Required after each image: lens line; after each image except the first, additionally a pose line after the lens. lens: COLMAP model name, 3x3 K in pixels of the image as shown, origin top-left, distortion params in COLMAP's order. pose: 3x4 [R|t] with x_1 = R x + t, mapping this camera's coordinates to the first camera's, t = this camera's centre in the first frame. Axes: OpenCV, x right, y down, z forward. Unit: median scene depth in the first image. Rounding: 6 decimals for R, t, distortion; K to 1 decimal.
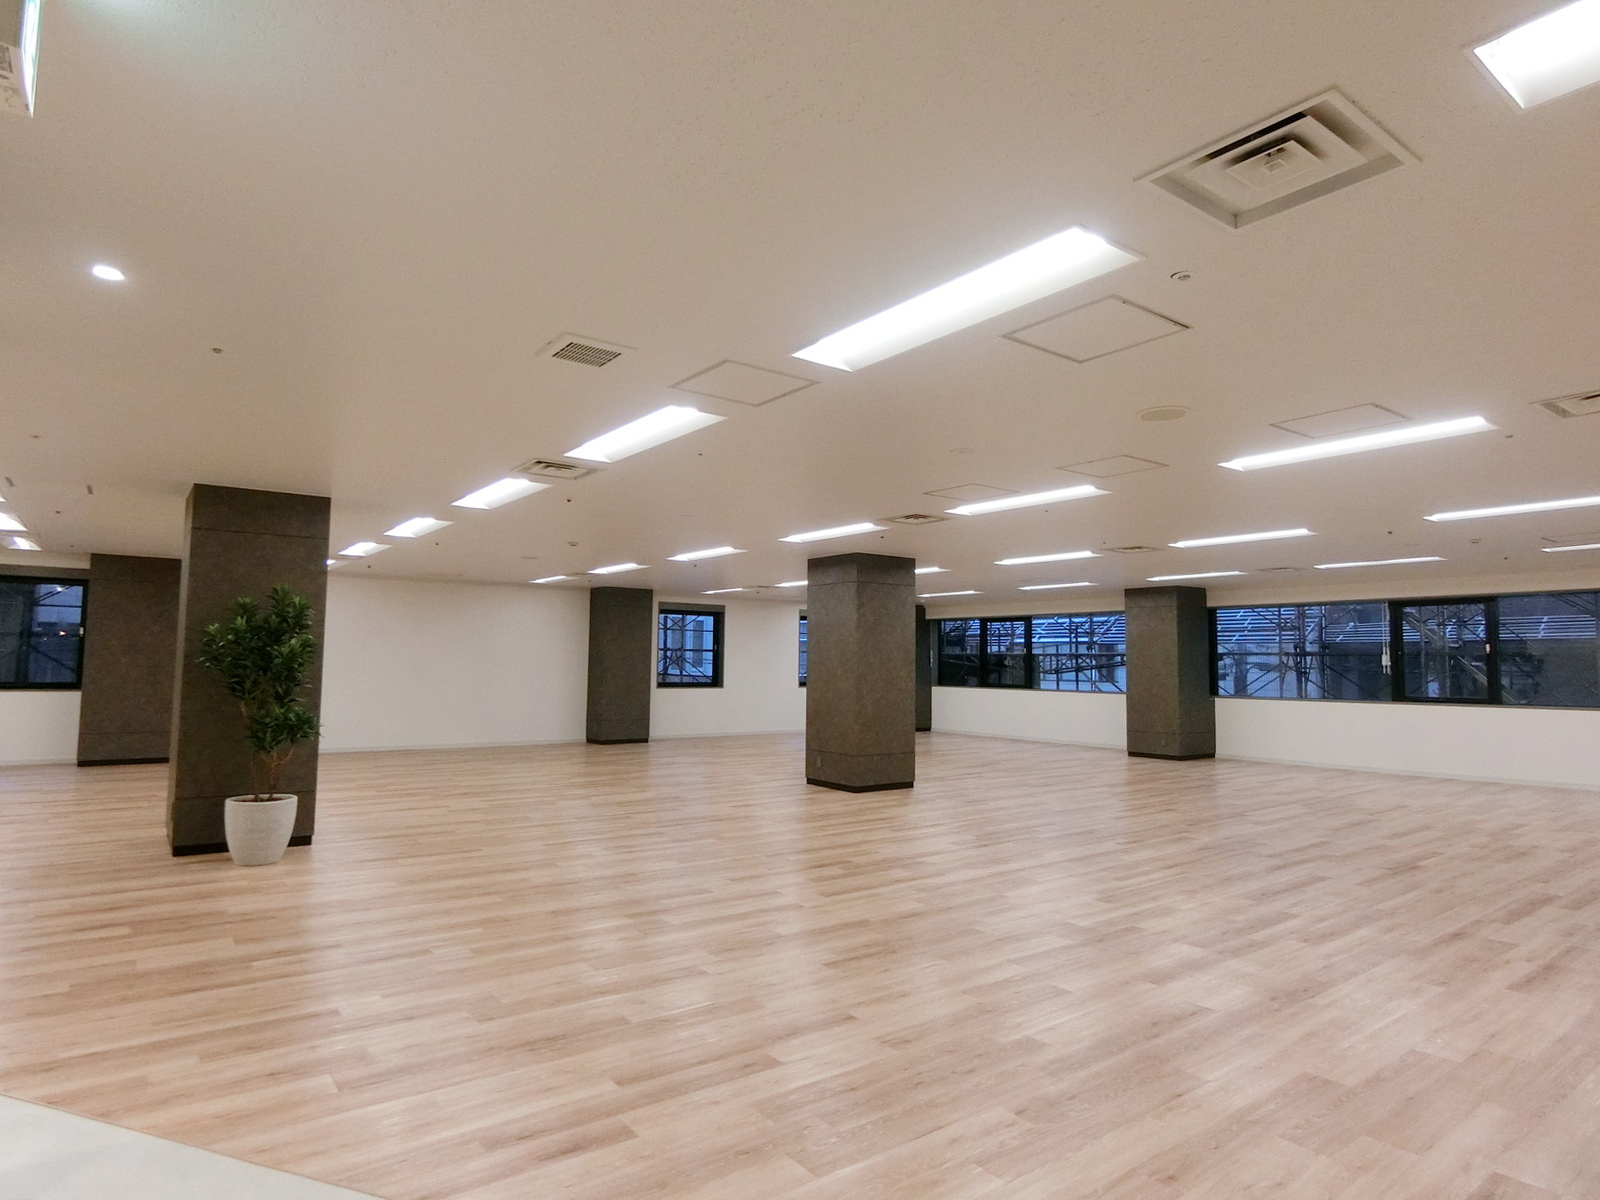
lens RADIAL K [[922.9, 0, 800.0], [0, 922.9, 600.0], [0, 0, 1]] dist [-0.000873, -0.000048]
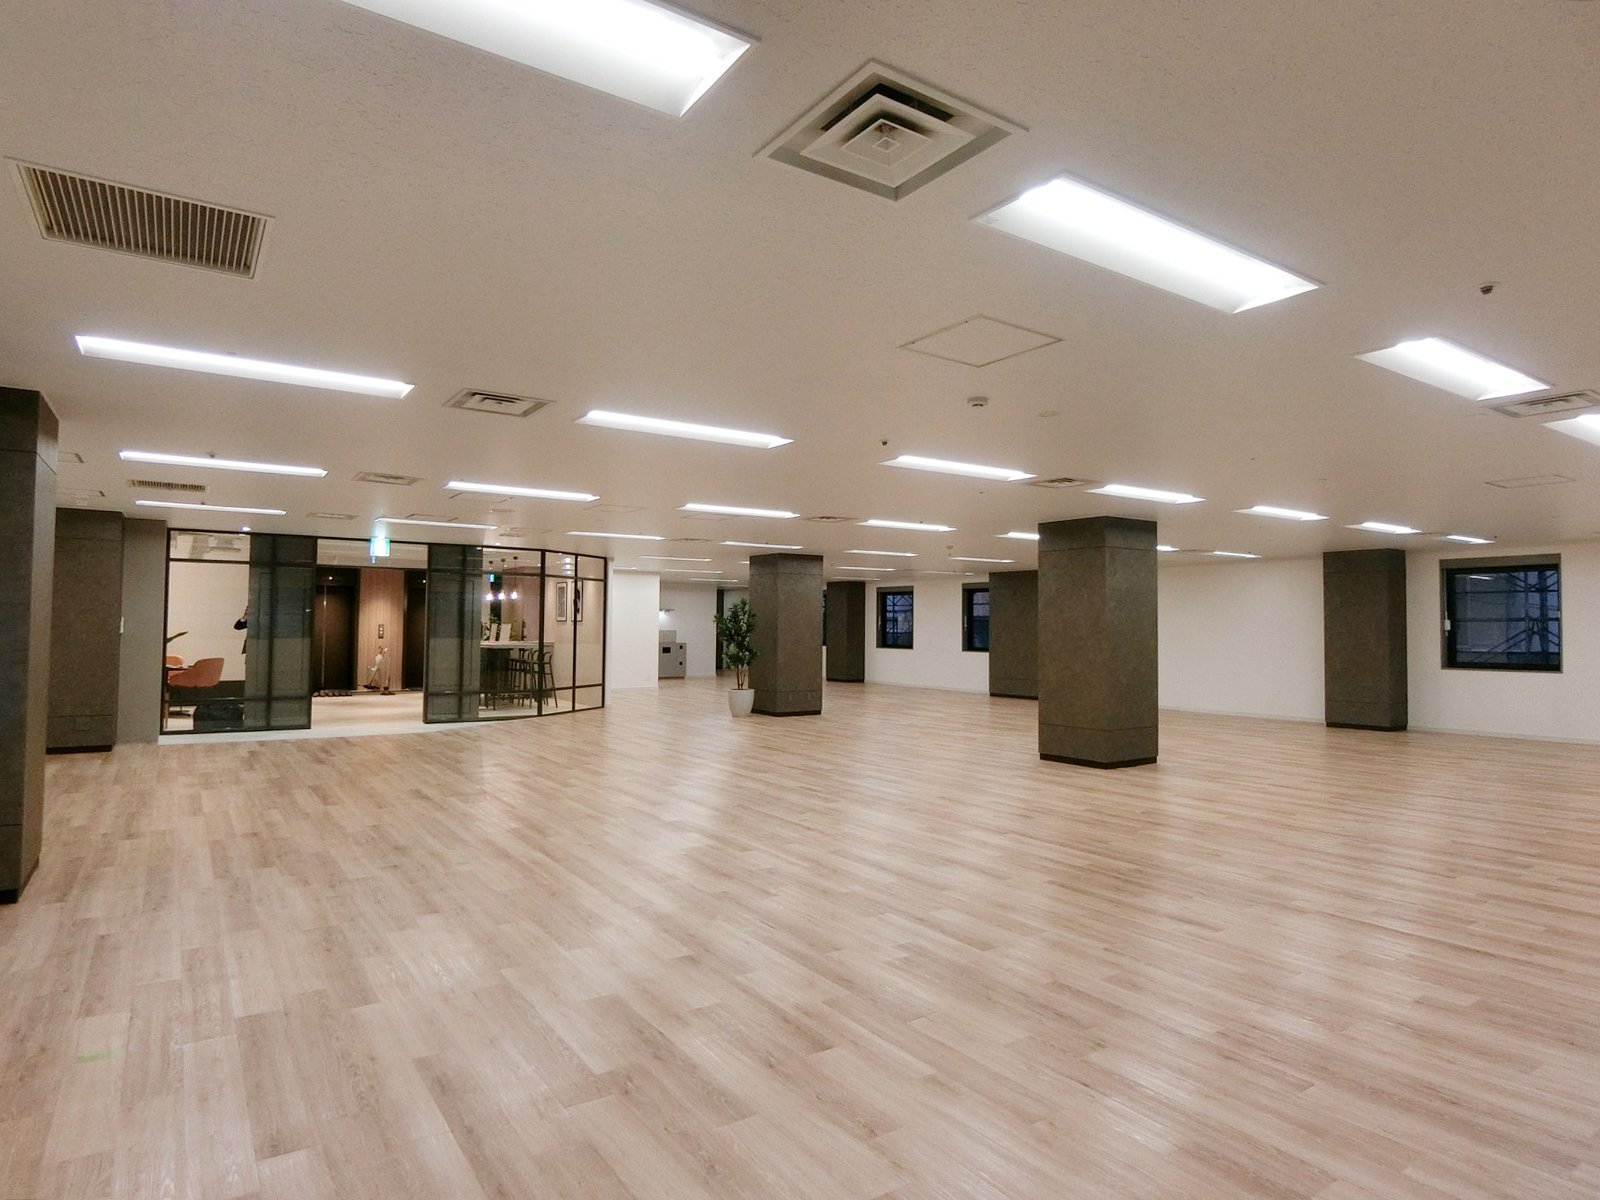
lens RADIAL K [[922.9, 0, 800.0], [0, 922.9, 600.0], [0, 0, 1]] dist [-0.000873, -0.000048]
pose [[-0.052322, -0.046080, -0.997567, 0.929398], [0.056744, 0.997184, -0.049038, 0.062776], [0.997017, -0.059172, -0.049560, 0.706186]]
